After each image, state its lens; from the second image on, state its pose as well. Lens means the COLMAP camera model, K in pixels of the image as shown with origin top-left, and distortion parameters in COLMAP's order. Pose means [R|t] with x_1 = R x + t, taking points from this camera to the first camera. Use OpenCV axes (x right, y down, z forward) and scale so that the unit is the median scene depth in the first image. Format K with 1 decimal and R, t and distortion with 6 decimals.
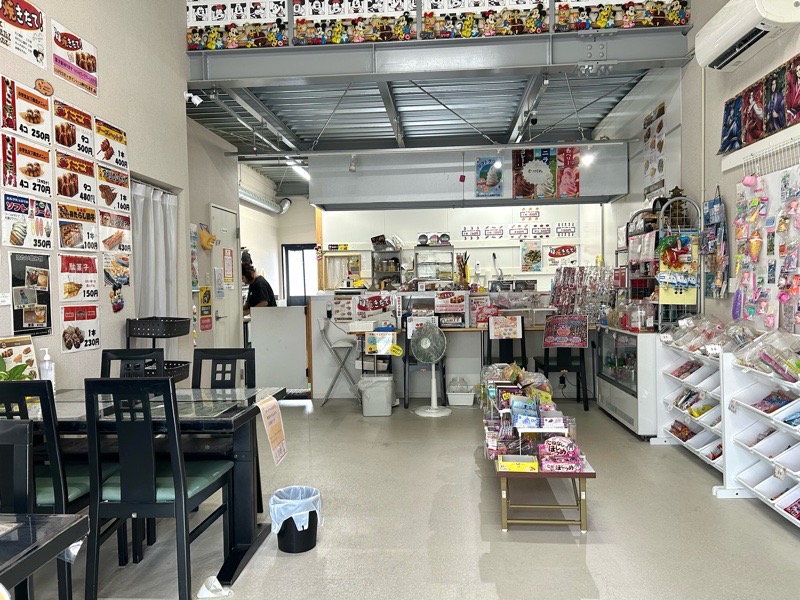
lens RADIAL K [[796.9, 0, 400.0], [0, 796.9, 300.0], [0, 0, 1]] dist [0.060077, -0.015796]
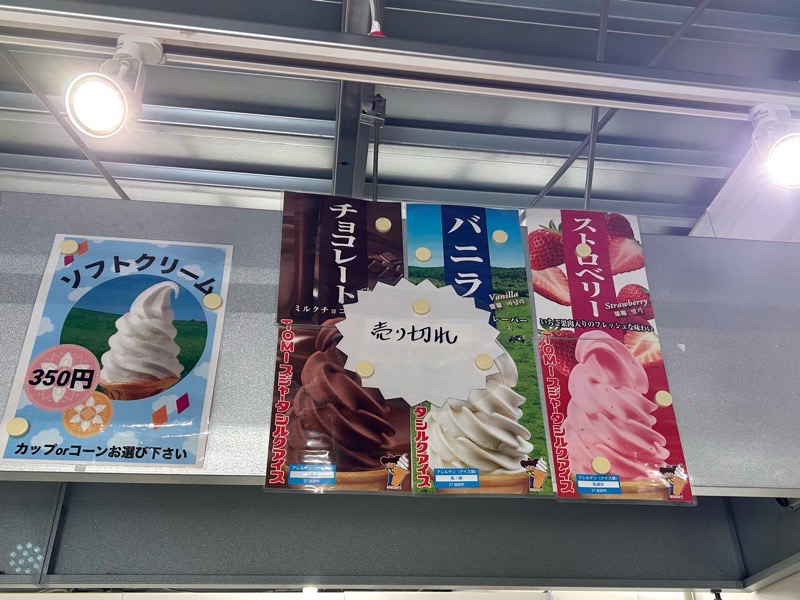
lens RADIAL K [[796.9, 0, 400.0], [0, 796.9, 300.0], [0, 0, 1]] dist [0.060077, -0.015796]
pose [[0.981958, 0.108409, 0.154940, 0.241609], [0.000651, 0.817409, -0.576057, -0.121709], [-0.189099, 0.565765, 0.802591, 1.490940]]
